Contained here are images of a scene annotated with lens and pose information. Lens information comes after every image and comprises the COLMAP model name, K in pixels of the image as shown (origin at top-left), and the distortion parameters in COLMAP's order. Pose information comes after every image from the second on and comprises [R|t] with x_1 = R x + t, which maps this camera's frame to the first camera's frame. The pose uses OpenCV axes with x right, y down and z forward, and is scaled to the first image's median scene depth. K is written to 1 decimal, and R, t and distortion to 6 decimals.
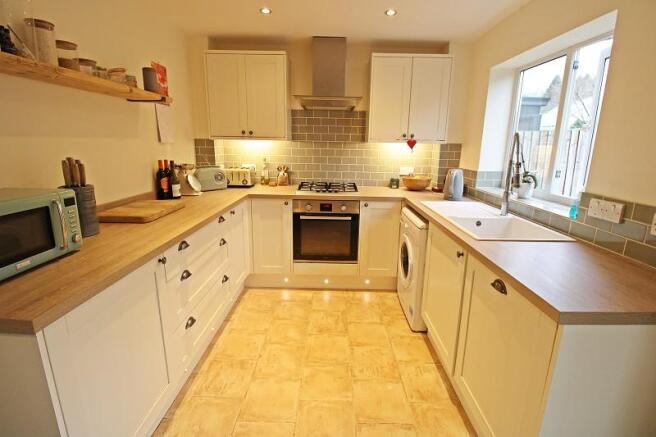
lens RADIAL K [[305.9, 0, 331.1], [0, 305.9, 213.4], [0, 0, 1]] dist [0.004576, -0.013610]
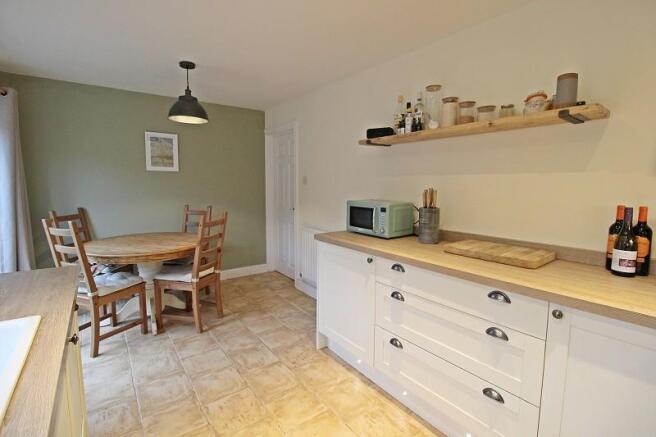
lens RADIAL K [[305.9, 0, 331.1], [0, 305.9, 213.4], [0, 0, 1]] dist [0.004576, -0.013610]
pose [[-0.793890, 0.039054, -0.606807, 0.204163], [-0.145575, 0.956707, 0.252030, -0.184585], [0.590379, 0.288420, -0.753835, 0.935860]]
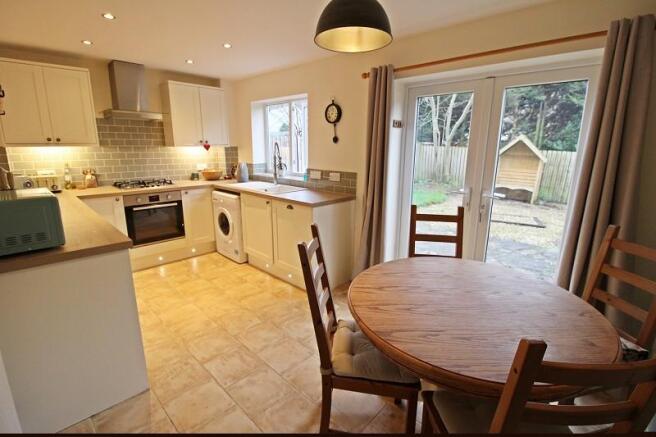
lens RADIAL K [[306.3, 0, 328.0], [0, 306.3, 218.5], [0, 0, 1]] dist [-0.015892, -0.000394]
pose [[0.694090, -0.177330, 0.697705, -0.414773], [0.160775, 0.982891, 0.089872, 0.064964], [-0.701705, 0.049794, 0.710725, -0.410054]]
